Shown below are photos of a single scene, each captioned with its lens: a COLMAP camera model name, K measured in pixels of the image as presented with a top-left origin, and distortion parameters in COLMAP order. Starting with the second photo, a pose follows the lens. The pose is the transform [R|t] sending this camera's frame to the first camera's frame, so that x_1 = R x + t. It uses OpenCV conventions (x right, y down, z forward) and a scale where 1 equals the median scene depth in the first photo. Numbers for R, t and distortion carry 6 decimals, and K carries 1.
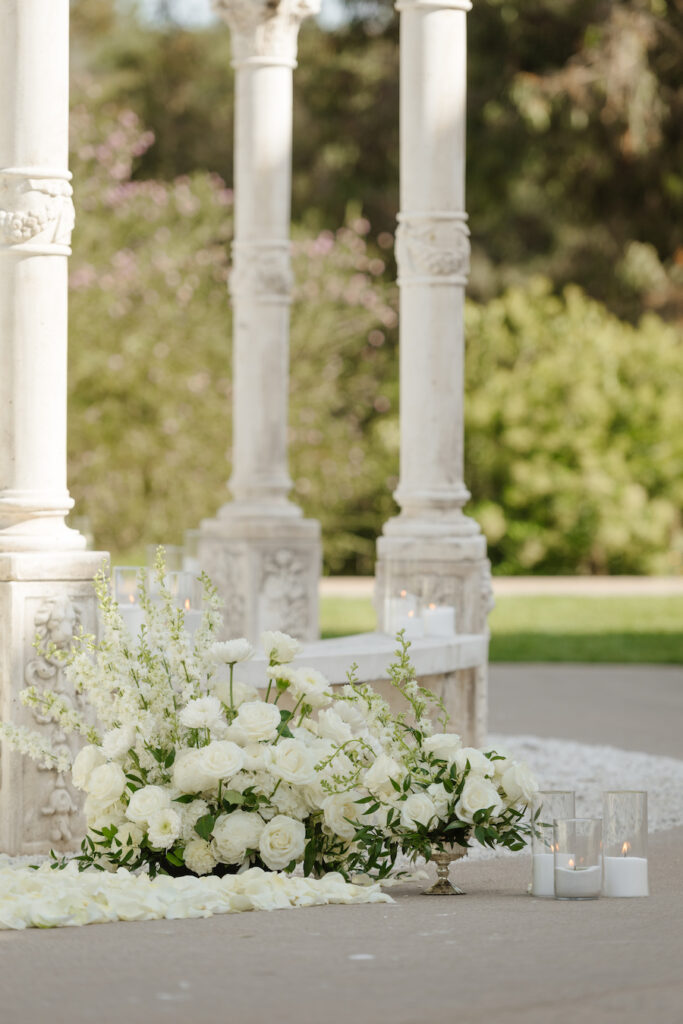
lens RADIAL K [[4183.6, 0, 341.5], [0, 4183.6, 511.5], [0, 0, 1]] dist [-0.138495, 0.000000]
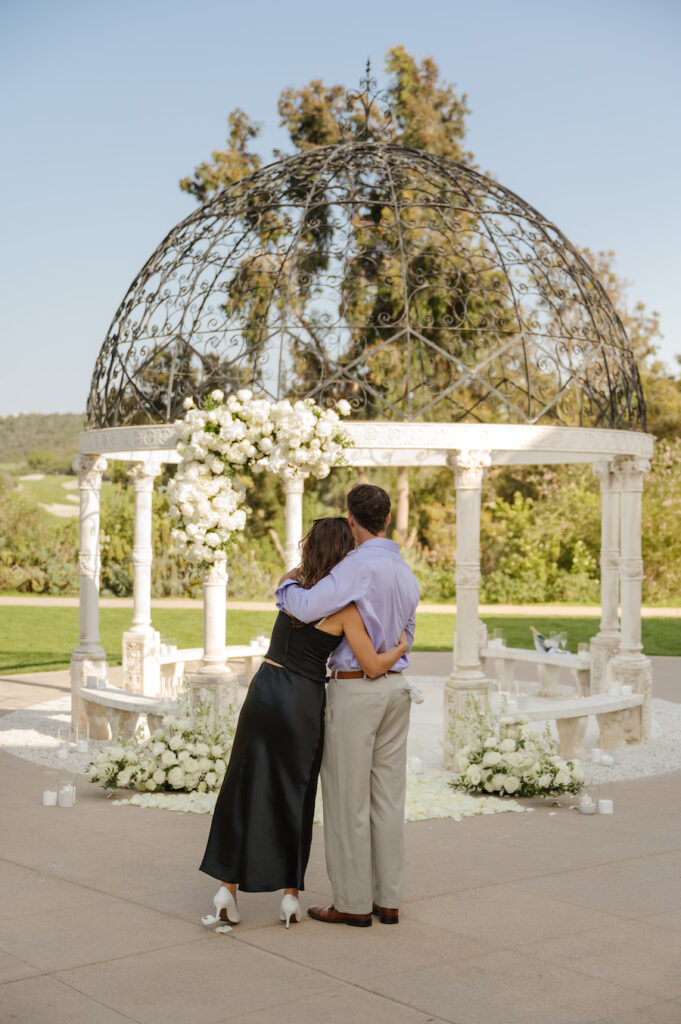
lens RADIAL K [[1401.3, 0, 348.2], [0, 1401.3, 507.6], [0, 0, 1]] dist [-0.025524, 0.000000]
pose [[0.937209, -0.004168, -0.348744, 0.244284], [-0.001520, 0.999870, -0.016034, -0.117745], [0.348765, 0.015557, 0.937081, -0.071630]]
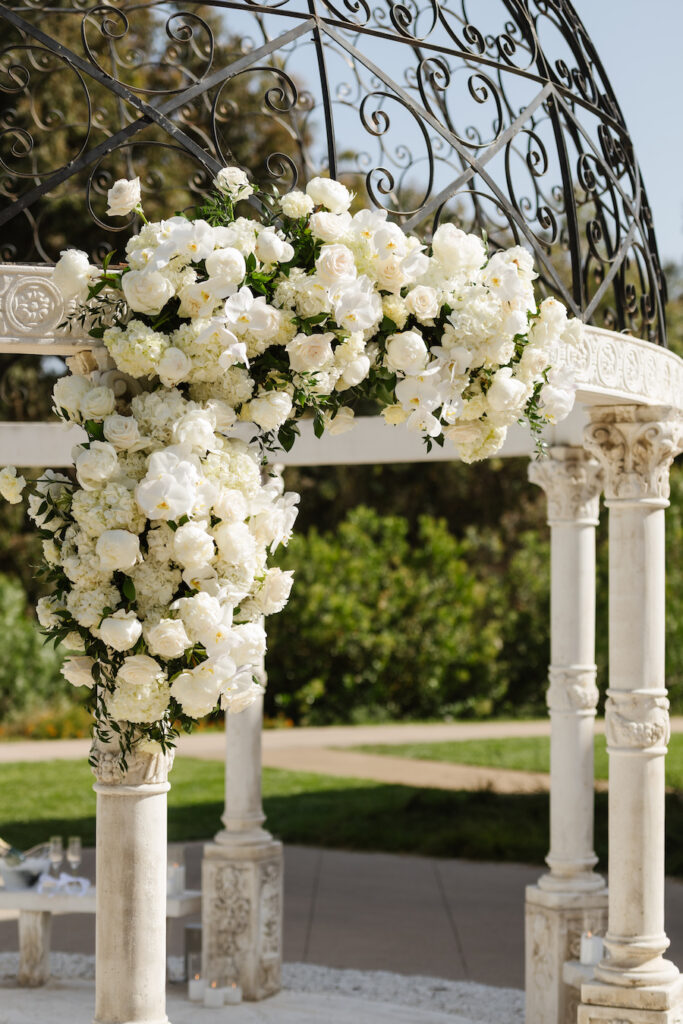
lens RADIAL K [[2167.1, 0, 341.6], [0, 2167.1, 514.0], [0, 0, 1]] dist [-0.116641, 0.000000]
pose [[0.871002, 0.013931, 0.491082, -0.538668], [0.007879, 0.999073, -0.042316, -0.119433], [-0.491217, 0.040727, 0.870085, 0.499661]]
